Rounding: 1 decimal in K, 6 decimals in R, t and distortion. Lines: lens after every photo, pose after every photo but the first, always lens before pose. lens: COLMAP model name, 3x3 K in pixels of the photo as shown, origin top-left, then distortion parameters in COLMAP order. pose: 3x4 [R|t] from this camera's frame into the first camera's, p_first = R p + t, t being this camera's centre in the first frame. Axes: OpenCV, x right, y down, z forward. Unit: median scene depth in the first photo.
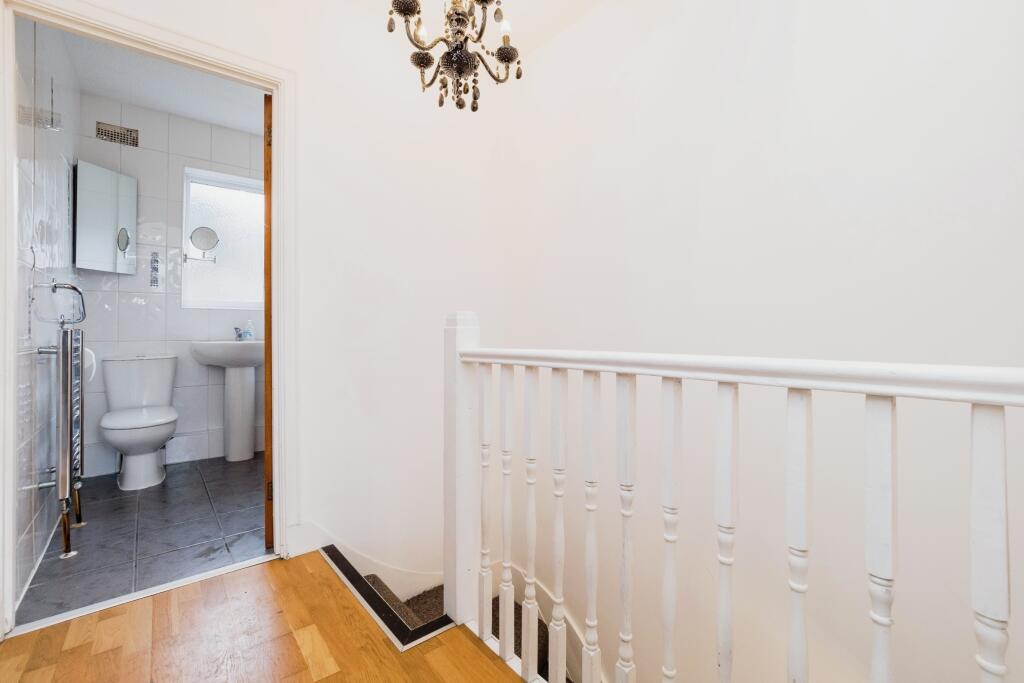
lens RADIAL K [[434.1, 0, 513.1], [0, 434.1, 328.0], [0, 0, 1]] dist [-0.000964, -0.001126]
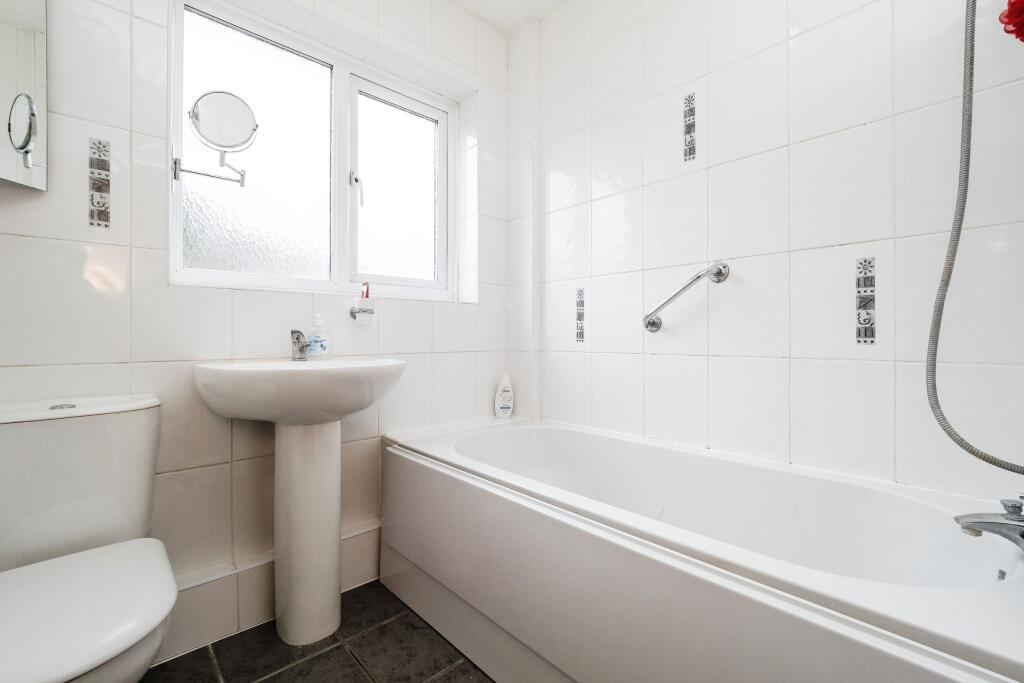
lens RADIAL K [[434.1, 0, 513.1], [0, 434.1, 328.0], [0, 0, 1]] dist [-0.000964, -0.001126]
pose [[0.998439, -0.000398, 0.055860, -0.450515], [0.000518, 0.999998, -0.002128, -0.002604], [-0.055859, 0.002153, 0.998436, 0.557472]]
